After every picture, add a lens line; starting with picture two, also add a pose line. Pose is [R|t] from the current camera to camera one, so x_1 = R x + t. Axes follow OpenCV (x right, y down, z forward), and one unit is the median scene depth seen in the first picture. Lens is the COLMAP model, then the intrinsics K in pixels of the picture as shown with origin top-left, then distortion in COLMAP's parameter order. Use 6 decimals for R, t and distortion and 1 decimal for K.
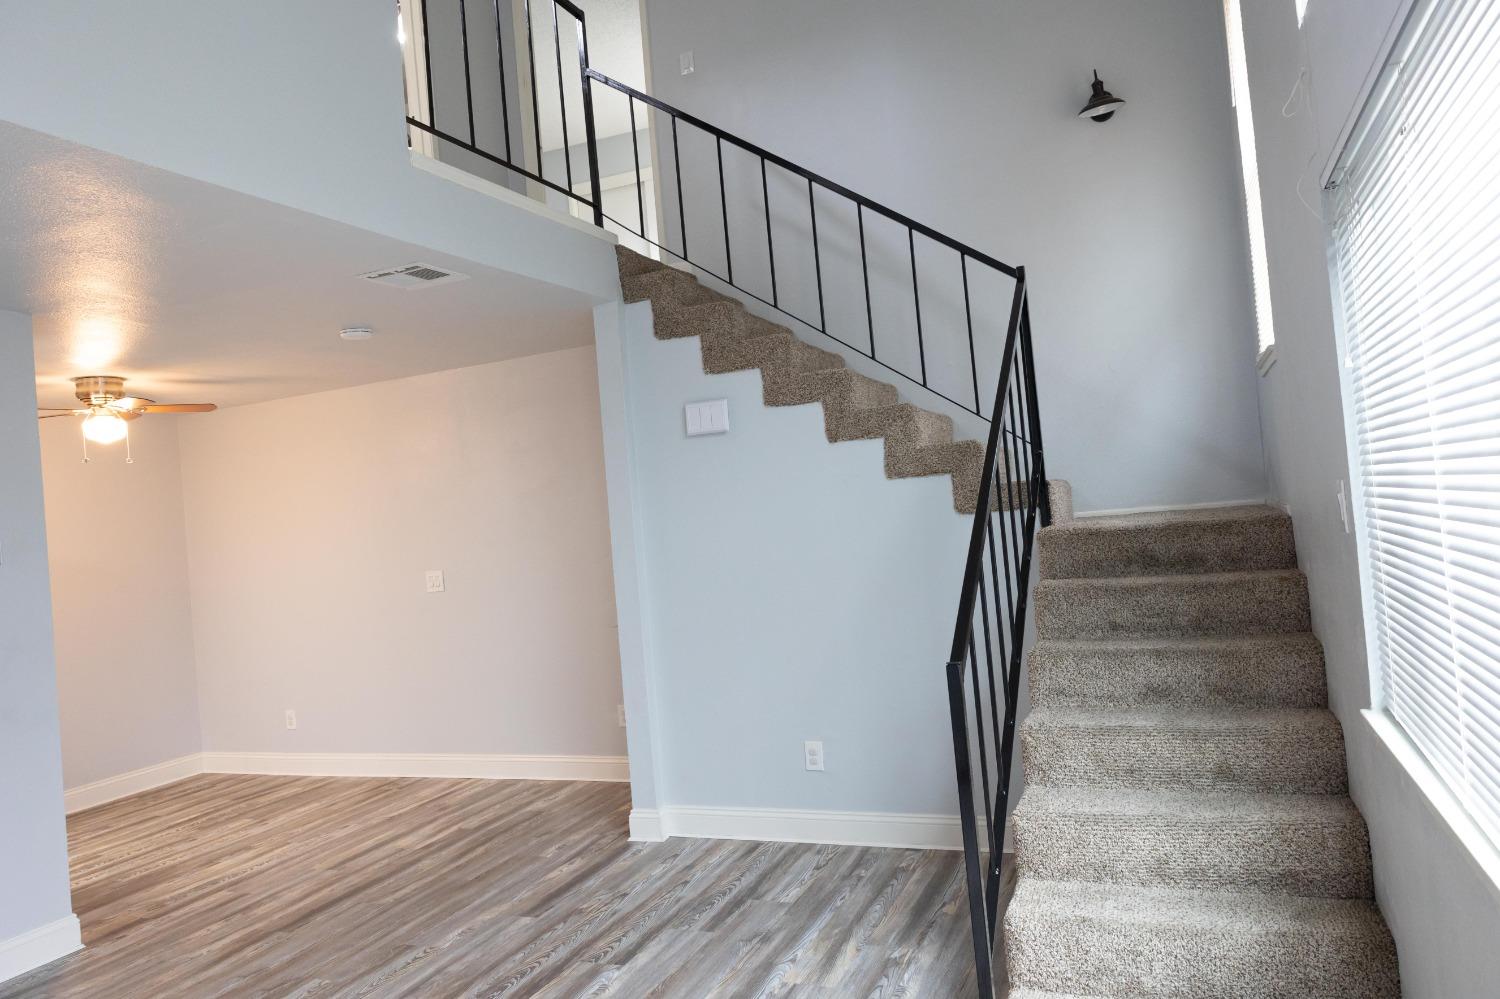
lens RADIAL K [[1031.0, 0, 757.3], [0, 1031.0, 491.2], [0, 0, 1]] dist [-0.005619, -0.001734]
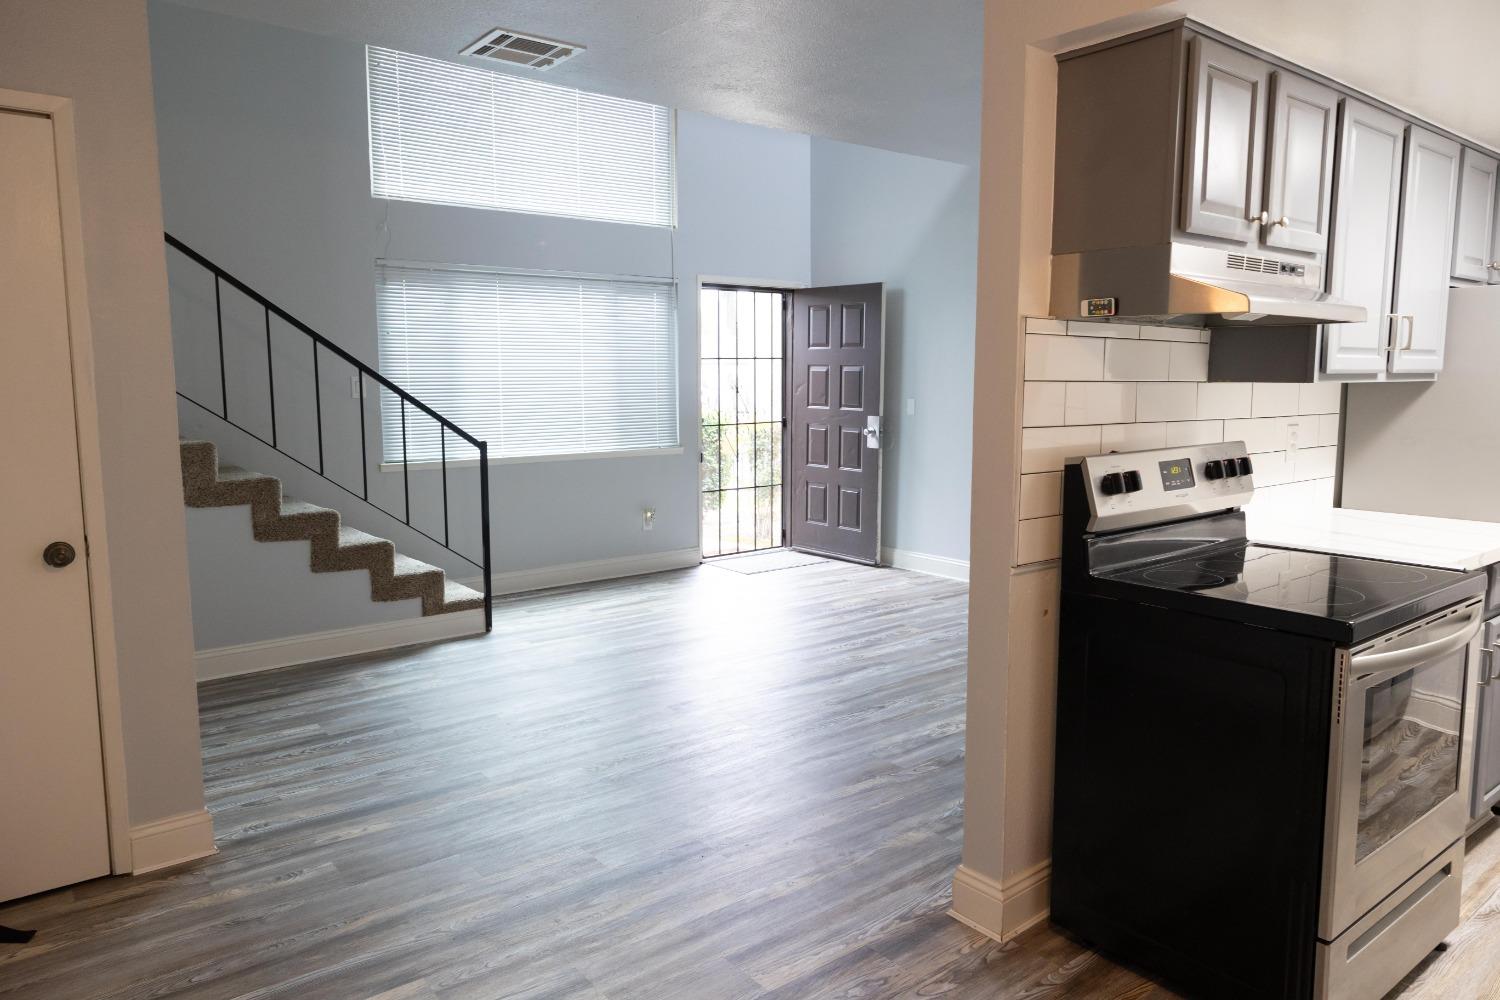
lens RADIAL K [[1000.7, 0, 754.5], [0, 1000.7, 501.9], [0, 0, 1]] dist [-0.002986, -0.000272]
pose [[-0.870608, 0.020748, 0.491540, -0.787621], [0.062881, 0.995609, 0.069349, 0.101299], [-0.487943, 0.091284, -0.868089, 1.456748]]
